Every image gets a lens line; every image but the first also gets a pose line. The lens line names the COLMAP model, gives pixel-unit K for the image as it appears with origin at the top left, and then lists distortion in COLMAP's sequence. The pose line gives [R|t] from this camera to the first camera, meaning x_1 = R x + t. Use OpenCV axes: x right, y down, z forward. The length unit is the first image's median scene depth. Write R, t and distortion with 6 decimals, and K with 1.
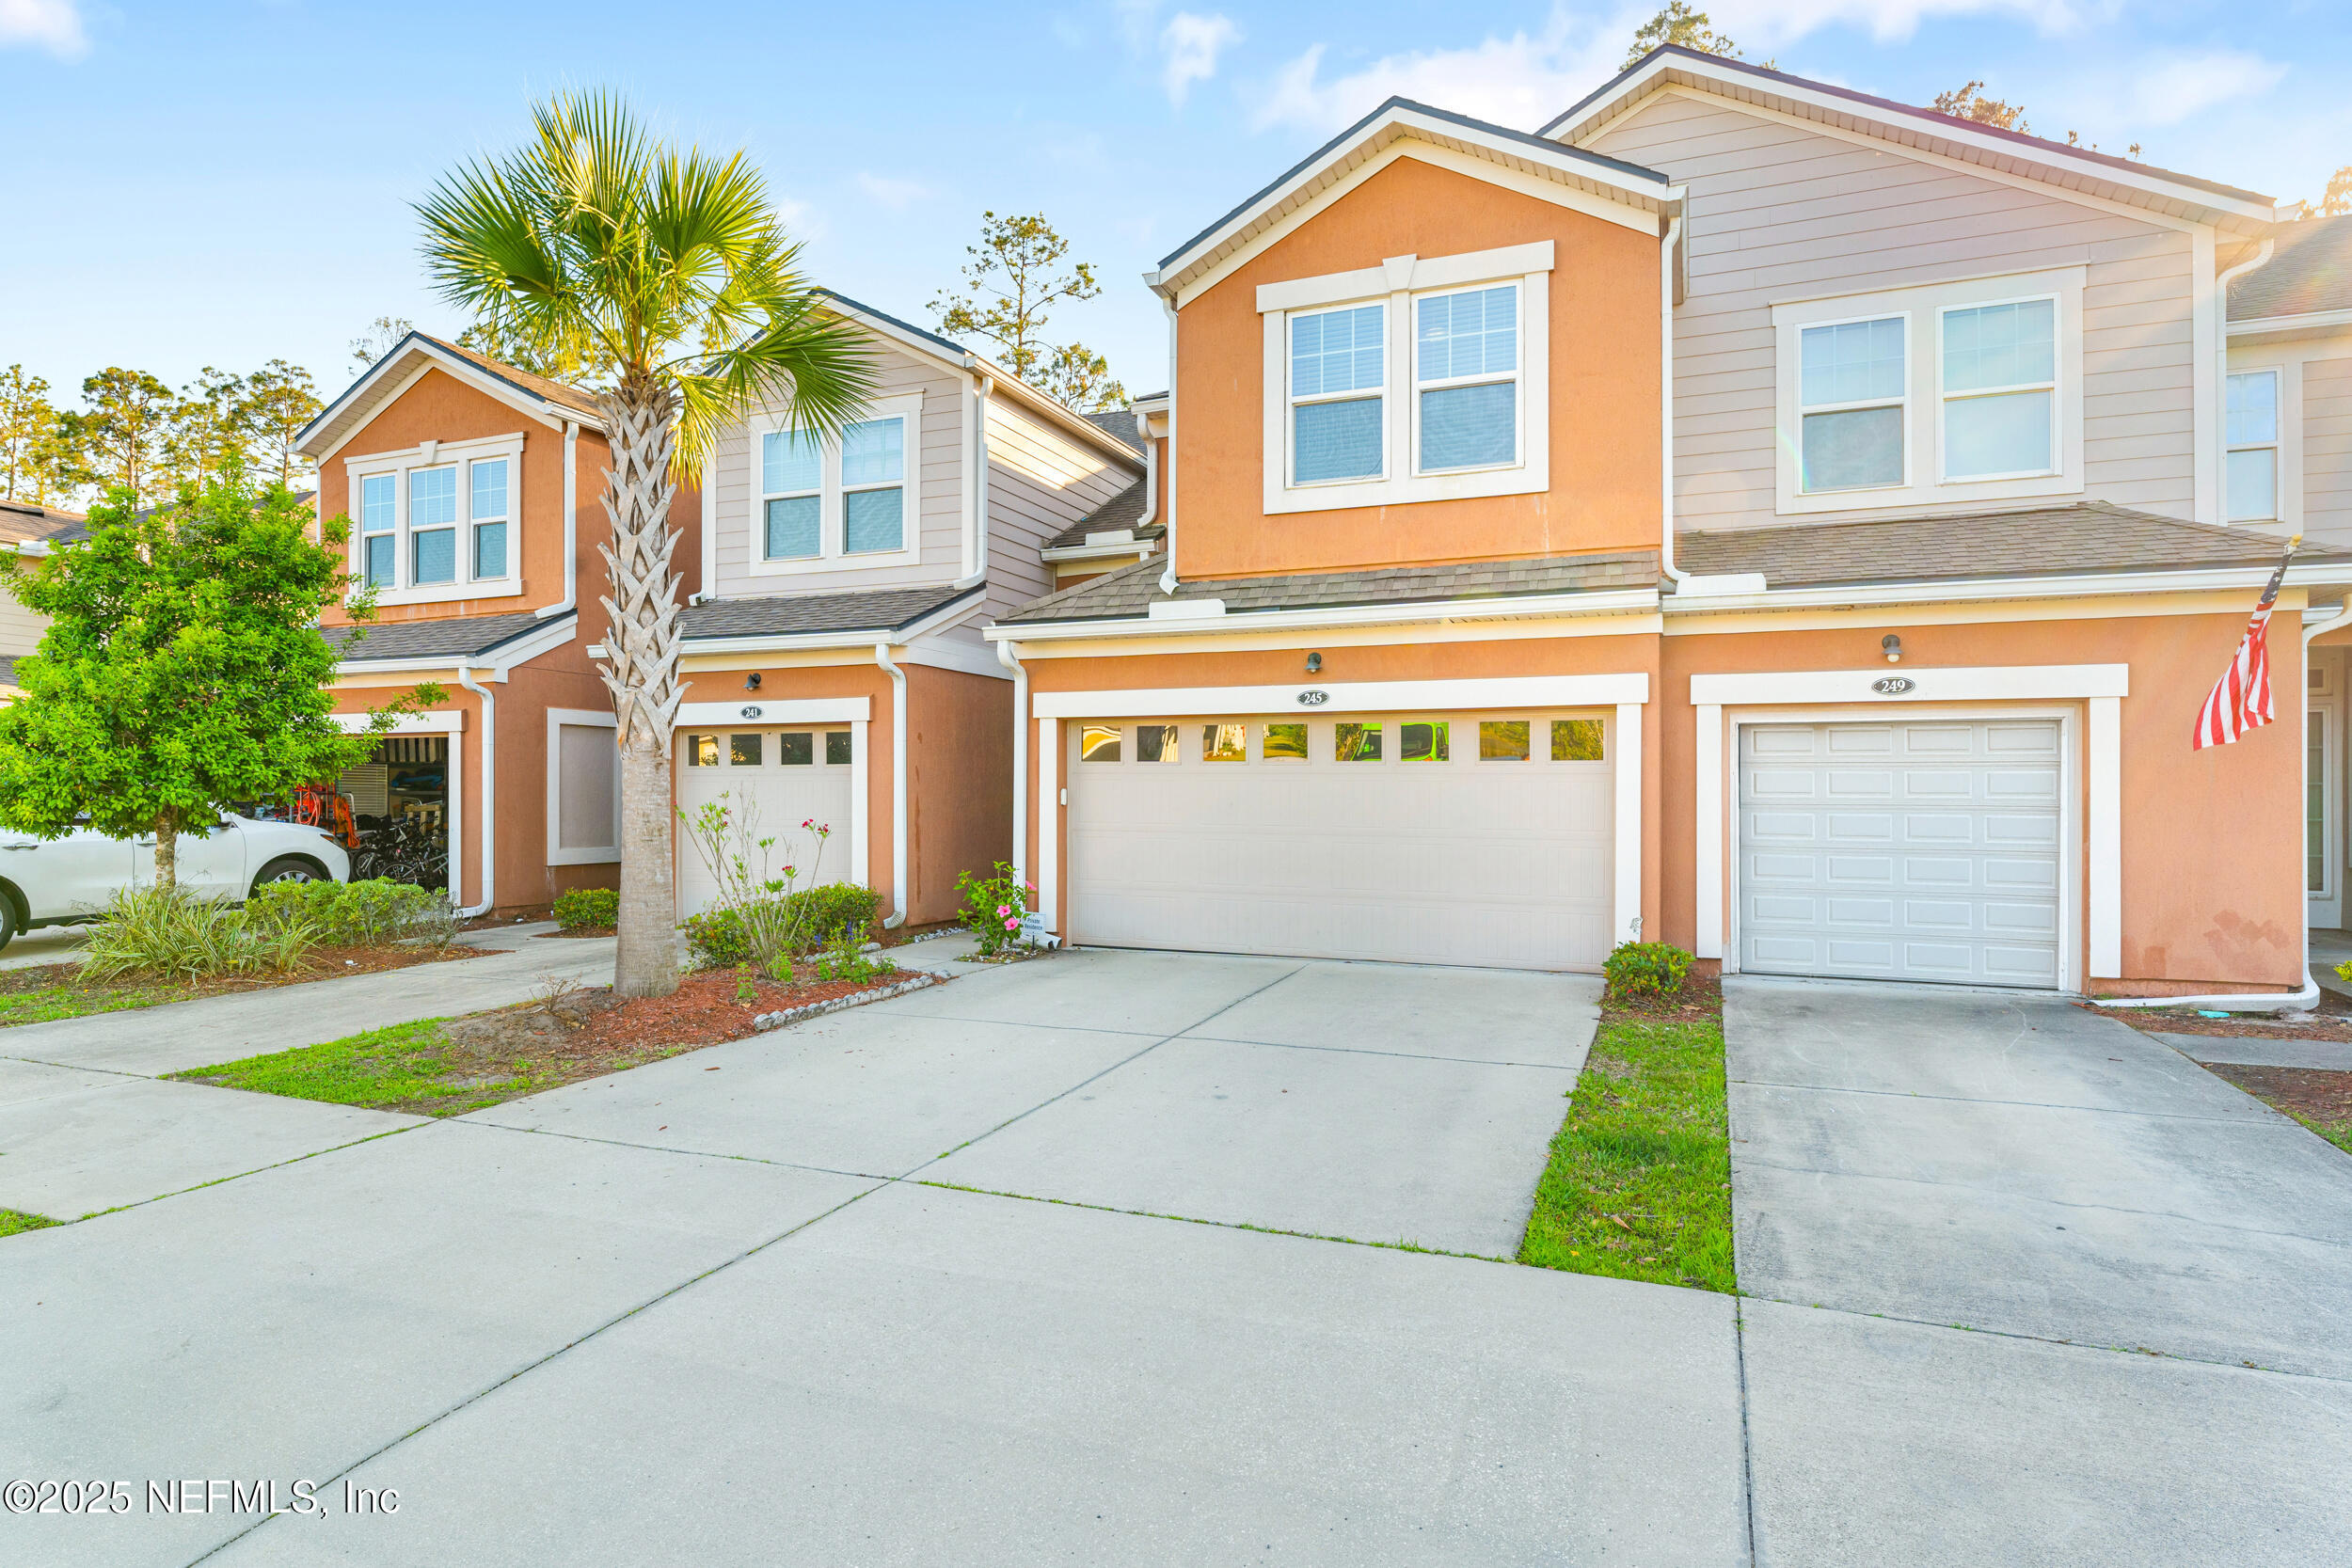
lens RADIAL K [[1201.1, 0, 1181.8], [0, 1201.1, 796.4], [0, 0, 1]] dist [-0.000709, 0.000179]
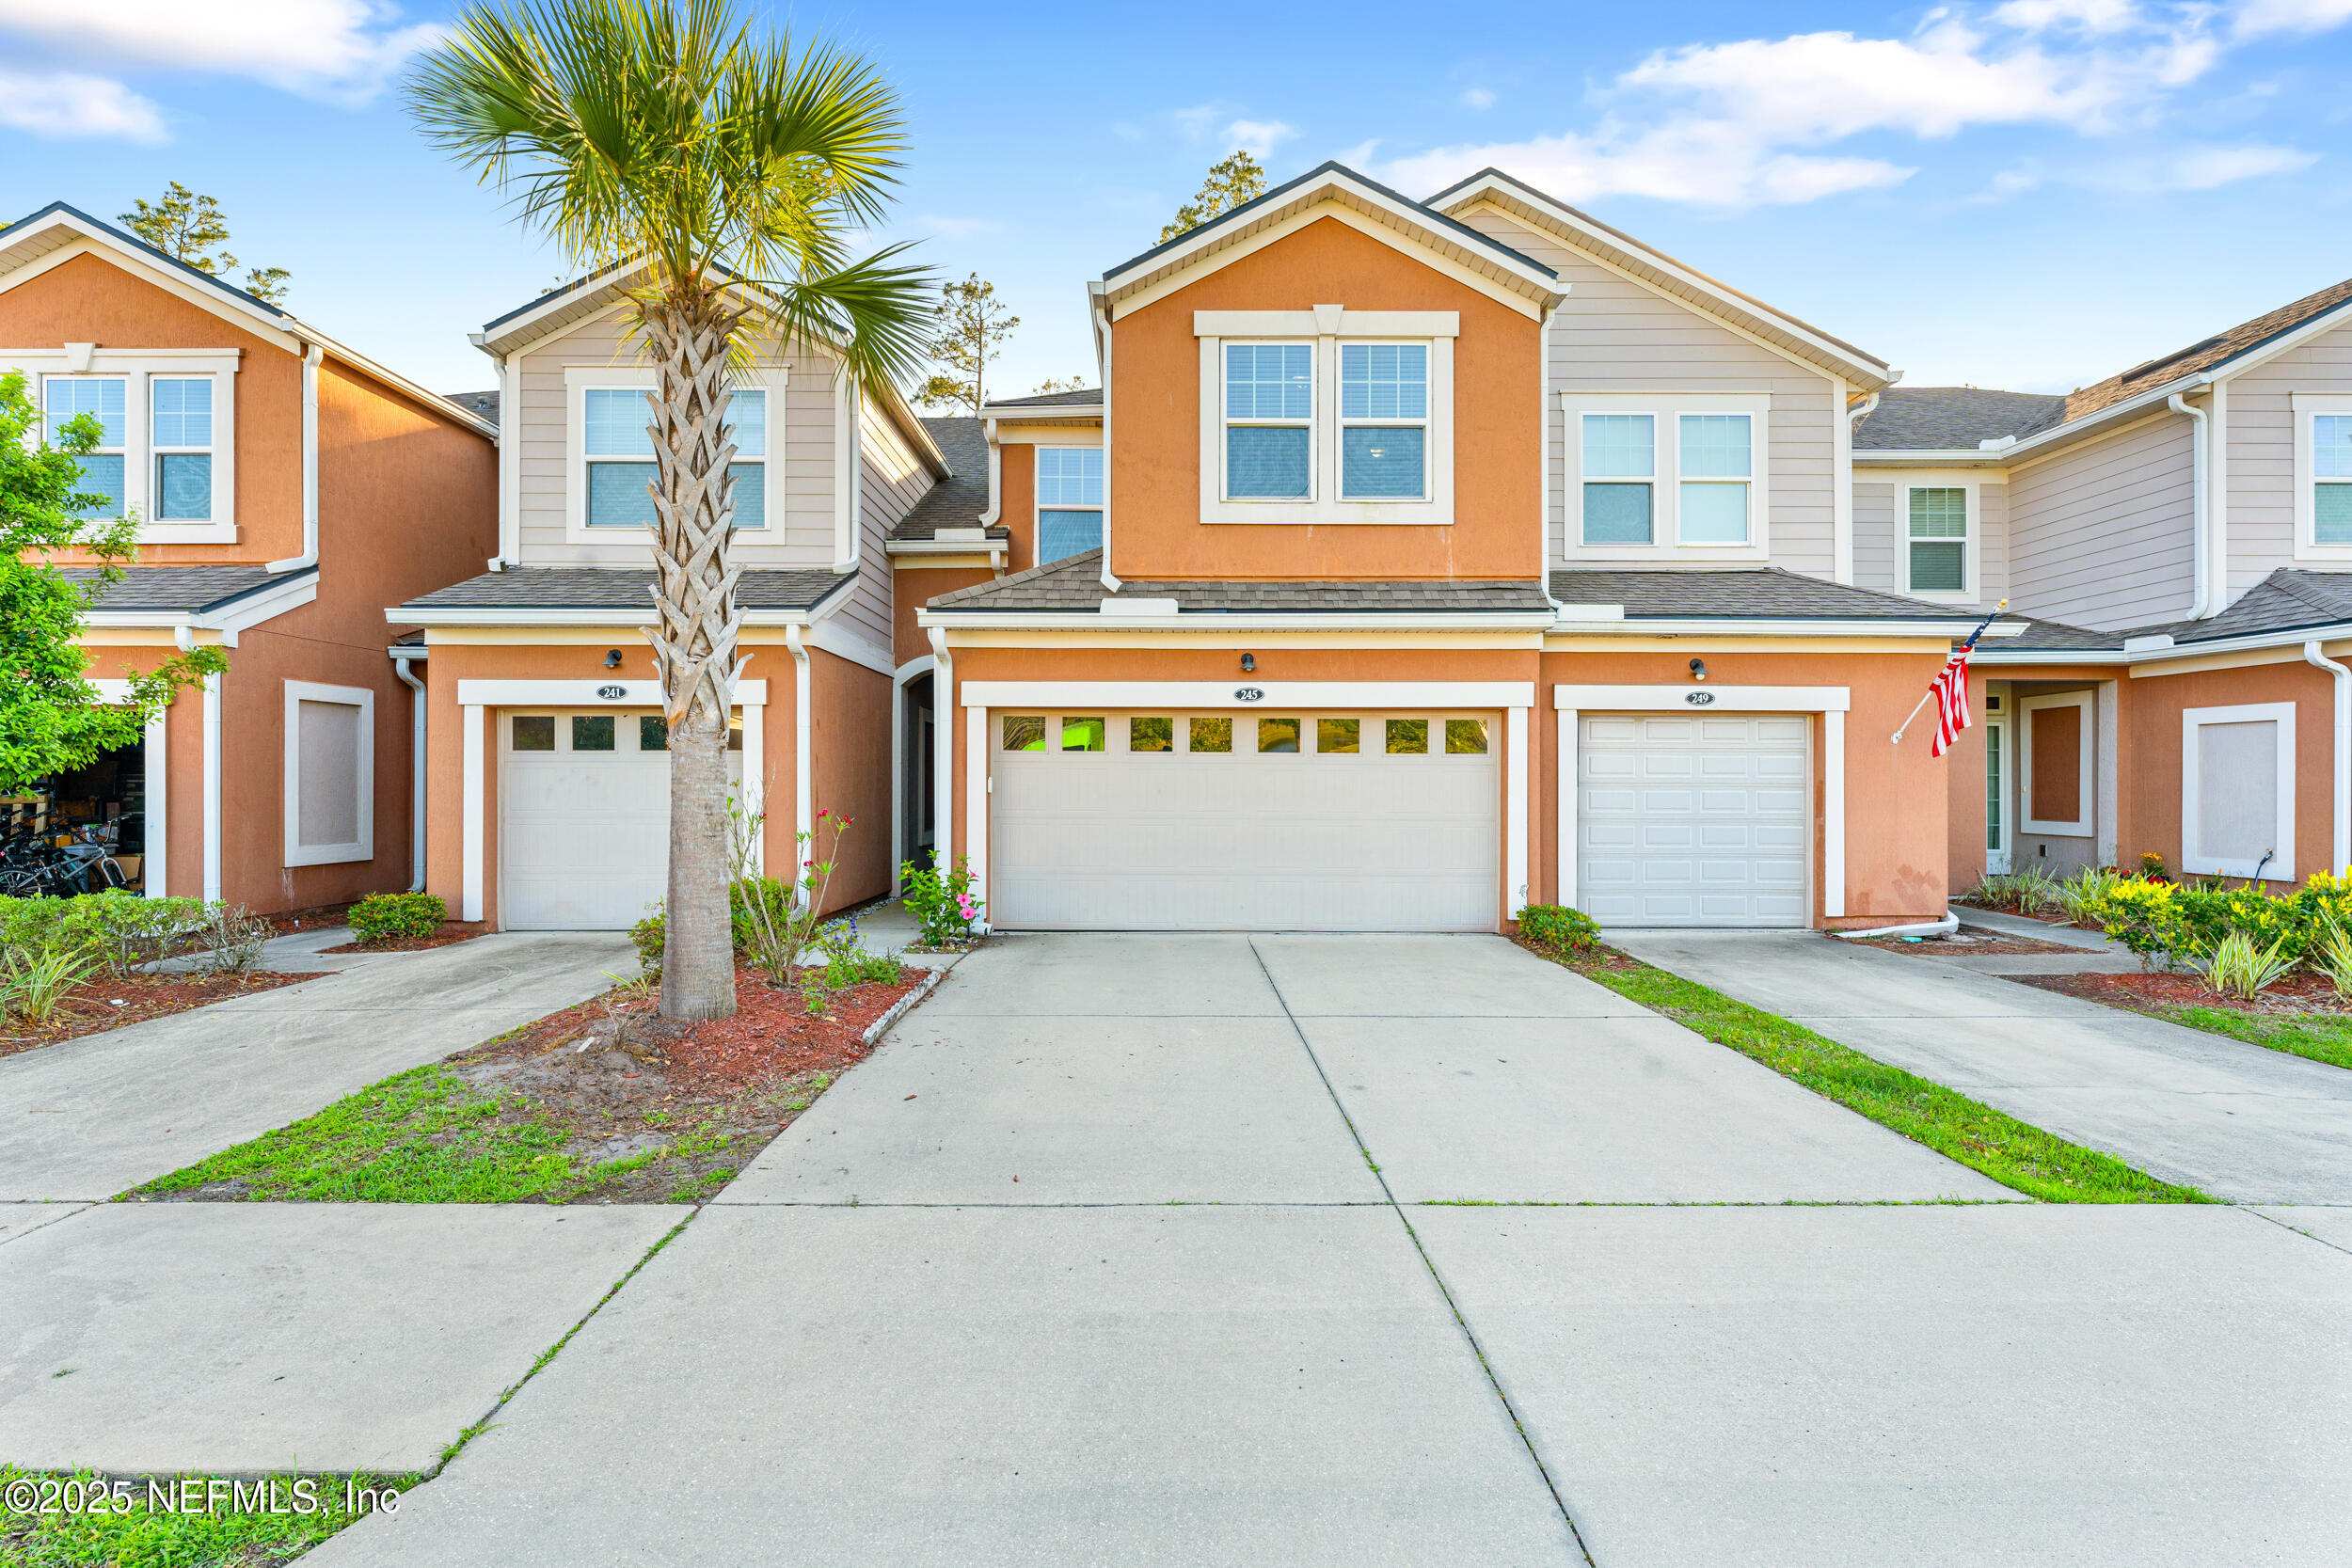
lens RADIAL K [[1034.6, 0, 1163.5], [0, 1034.6, 785.5], [0, 0, 1]] dist [-0.000826, -0.000414]
pose [[0.933732, -0.001376, 0.357970, -0.307767], [0.000848, 0.999998, 0.001630, -0.000399], [-0.357972, -0.001219, 0.933732, 0.147517]]
